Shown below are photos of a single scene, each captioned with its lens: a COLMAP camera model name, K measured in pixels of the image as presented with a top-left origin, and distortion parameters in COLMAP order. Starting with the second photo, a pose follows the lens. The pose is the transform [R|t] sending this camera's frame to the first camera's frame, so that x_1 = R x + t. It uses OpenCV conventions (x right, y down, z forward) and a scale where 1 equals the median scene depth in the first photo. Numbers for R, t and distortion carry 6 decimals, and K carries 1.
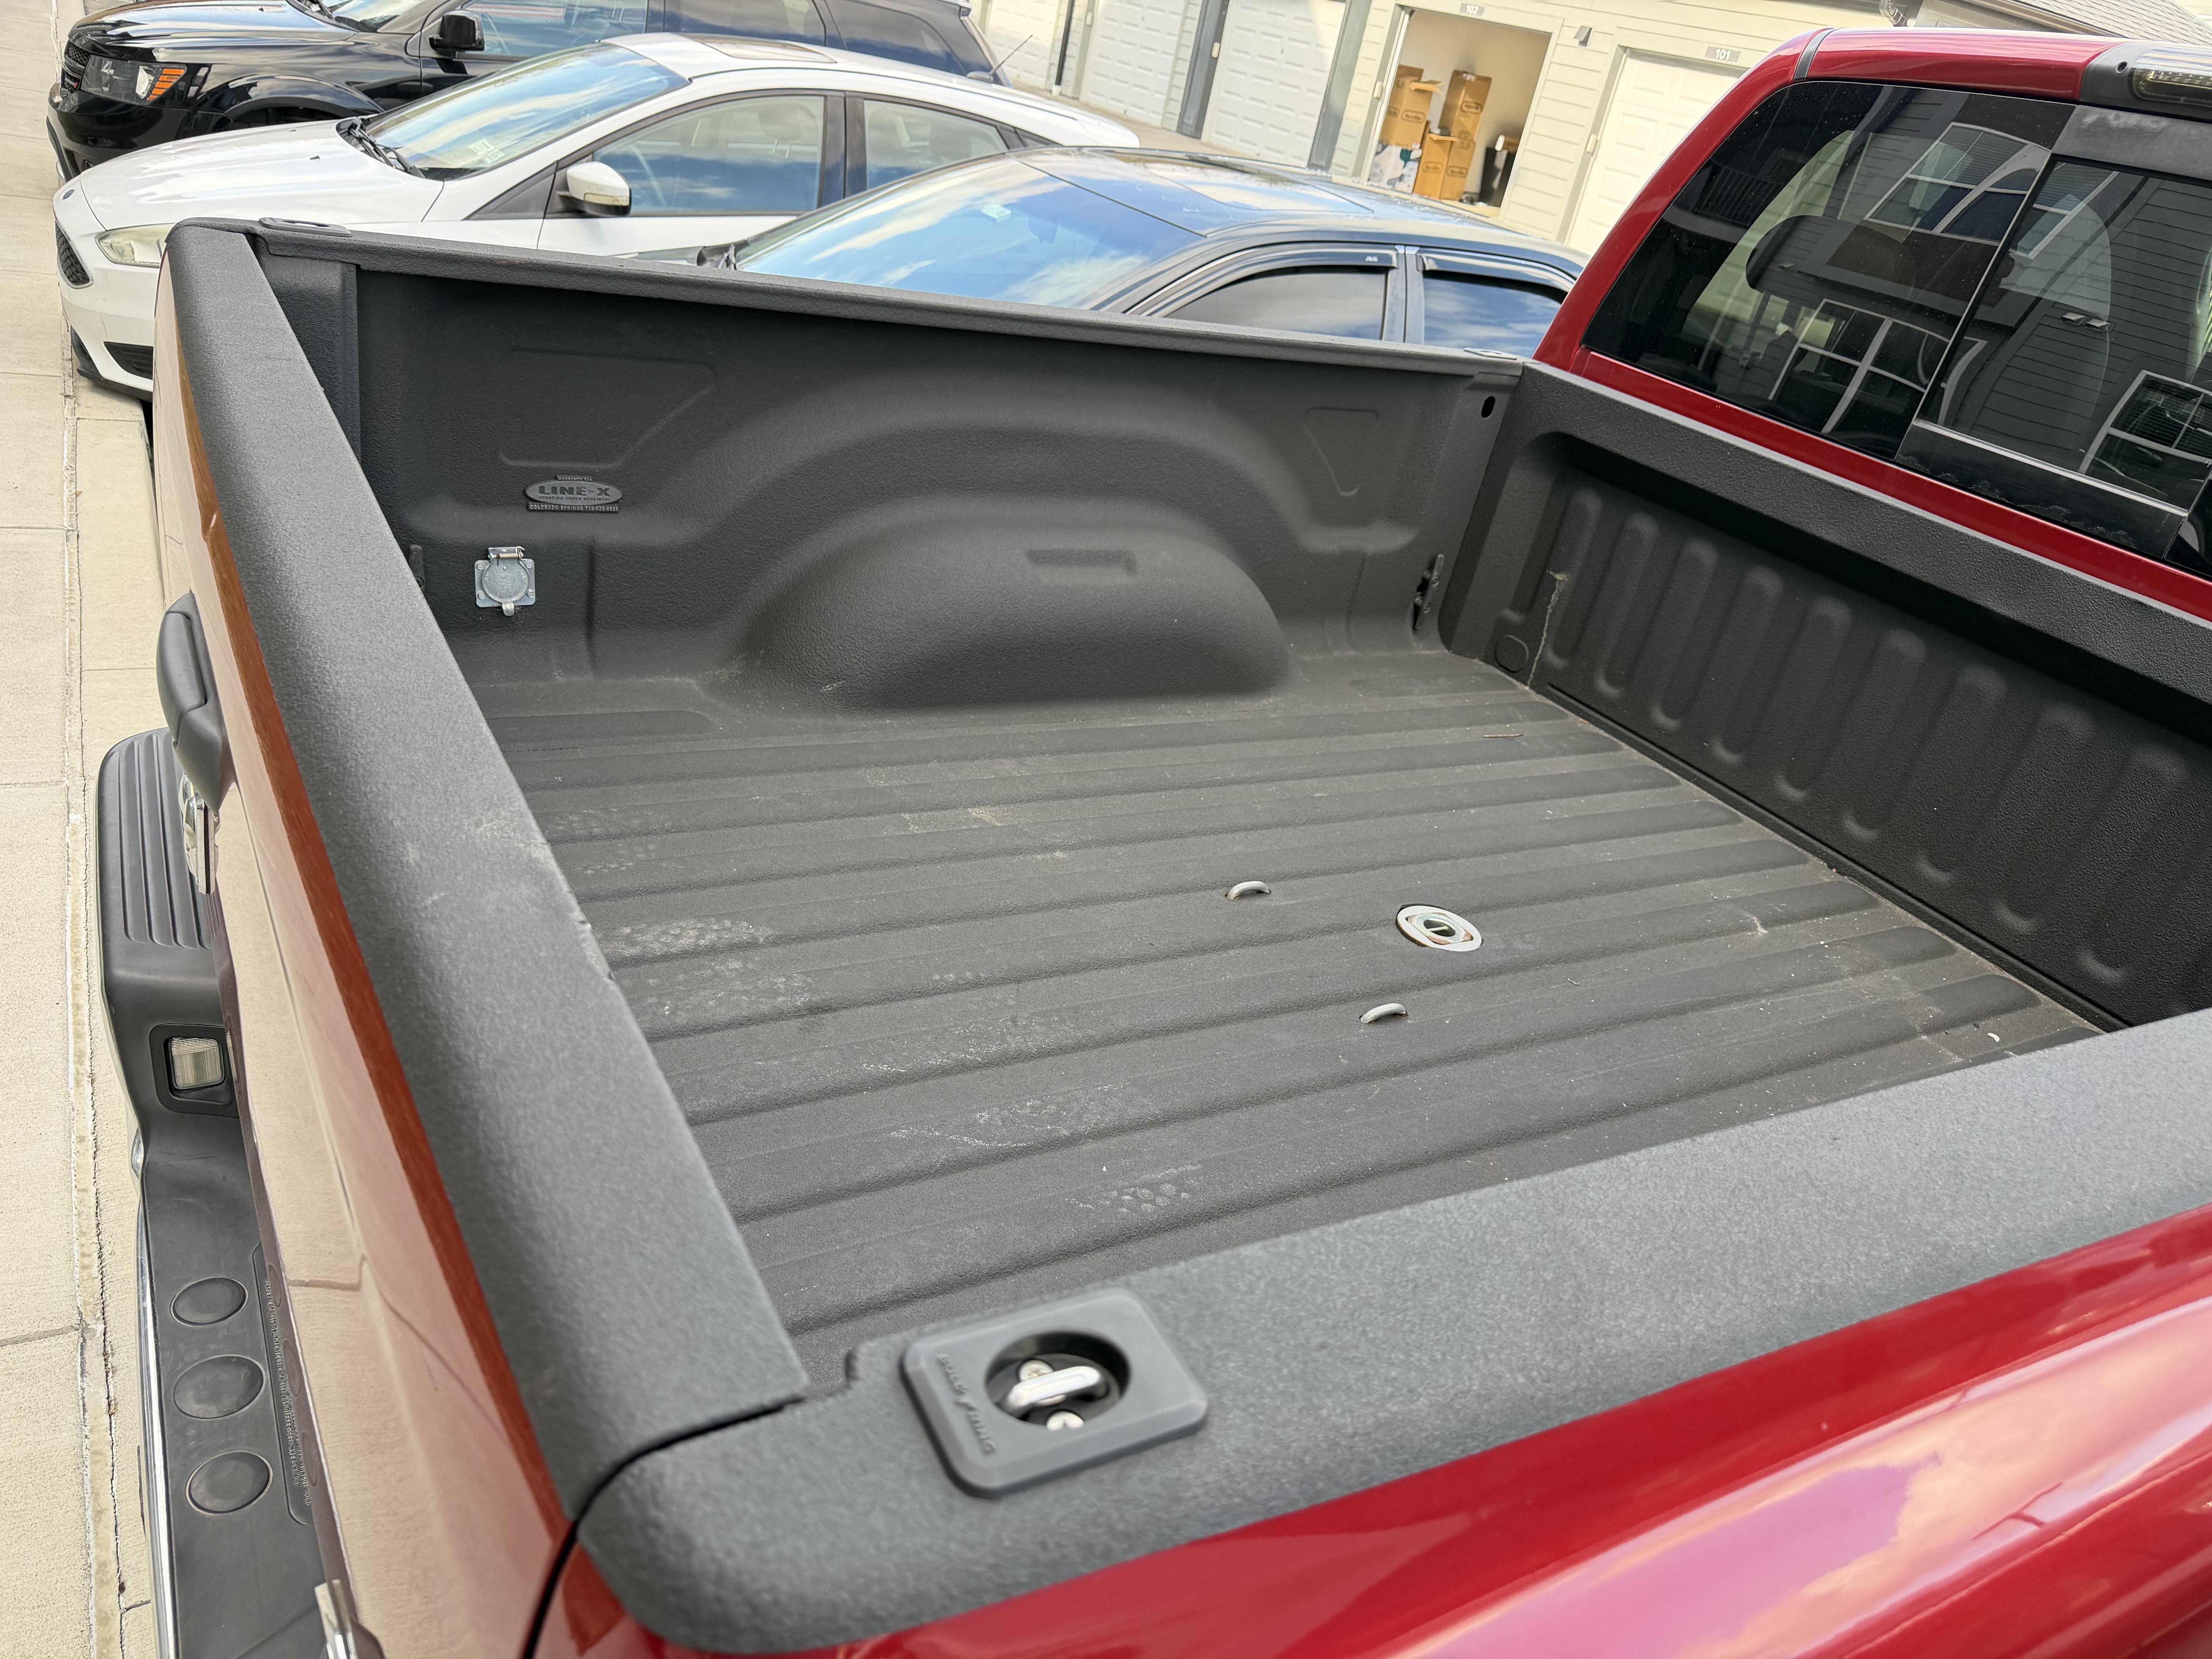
lens RADIAL K [[1522.2, 0, 1023.1], [0, 1522.2, 834.4], [0, 0, 1]] dist [0.005546, -0.023279]
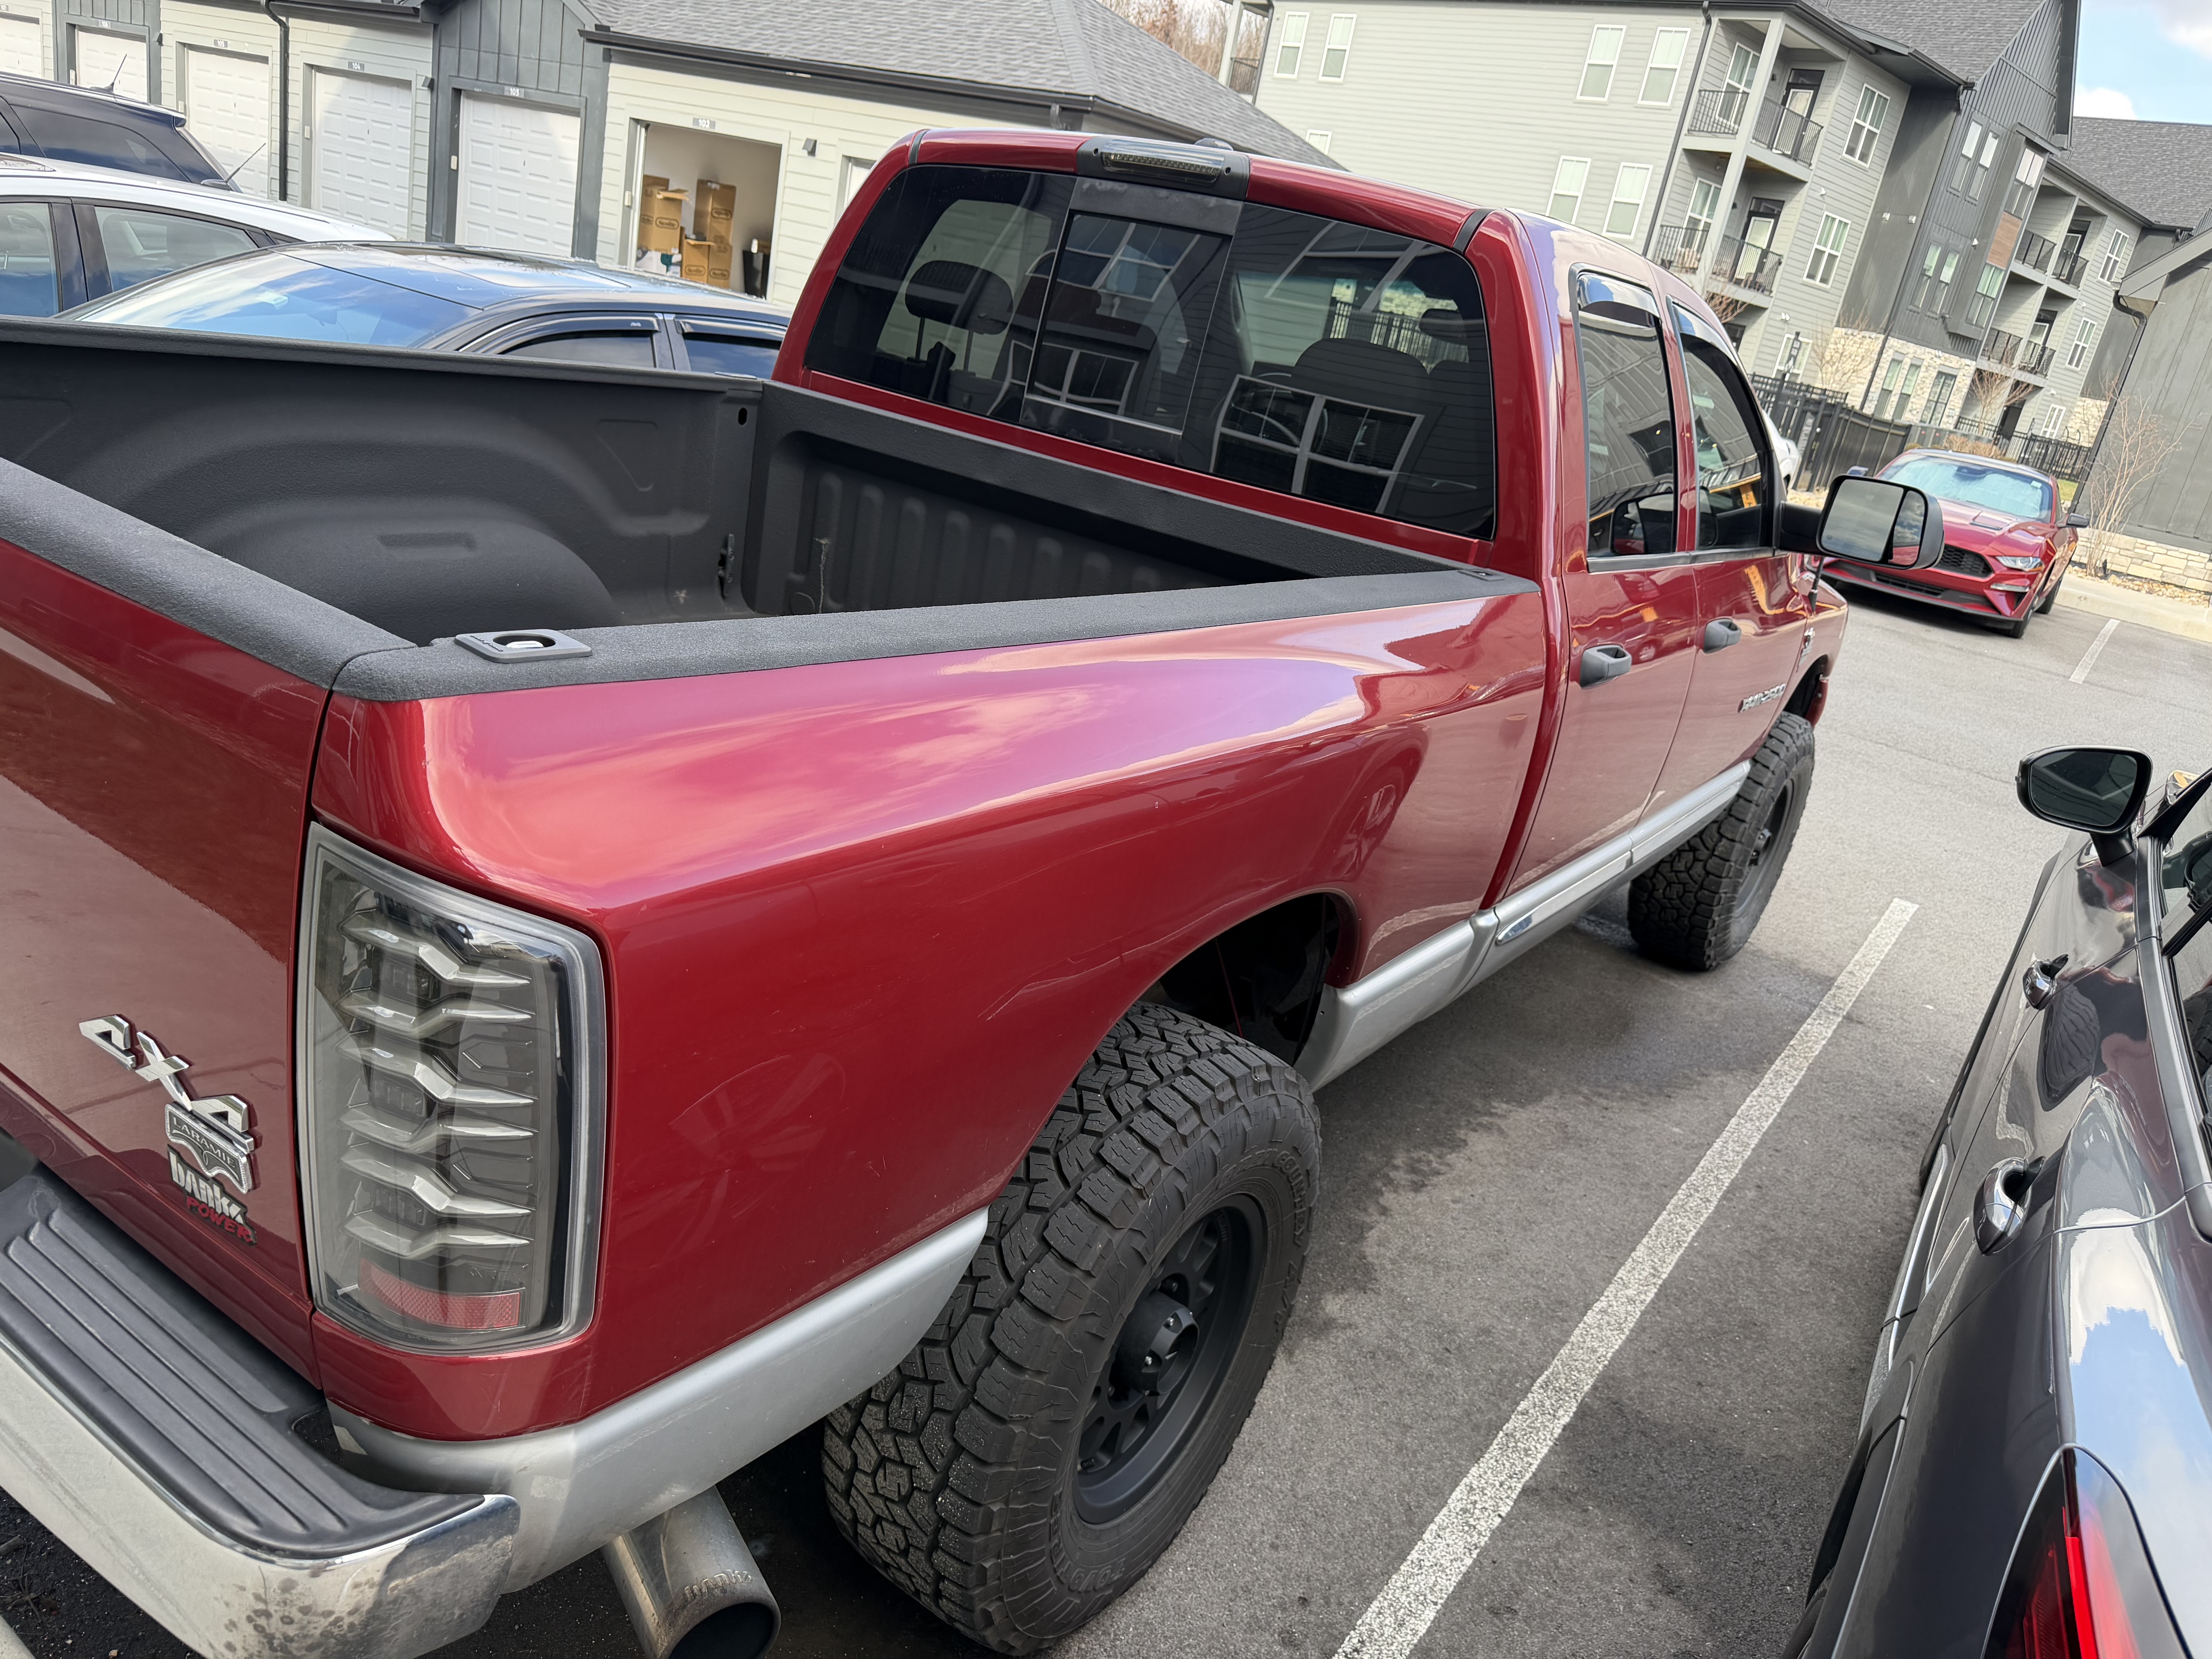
lens RADIAL K [[1585.1, 0, 1113.7], [0, 1585.1, 894.1], [0, 0, 1]] dist [0.005877, -0.040735]
pose [[0.888562, -0.187030, 0.418899, -0.026070], [0.205864, 0.978581, 0.000240, 0.089524], [-0.409972, 0.086023, 0.908033, -0.155094]]
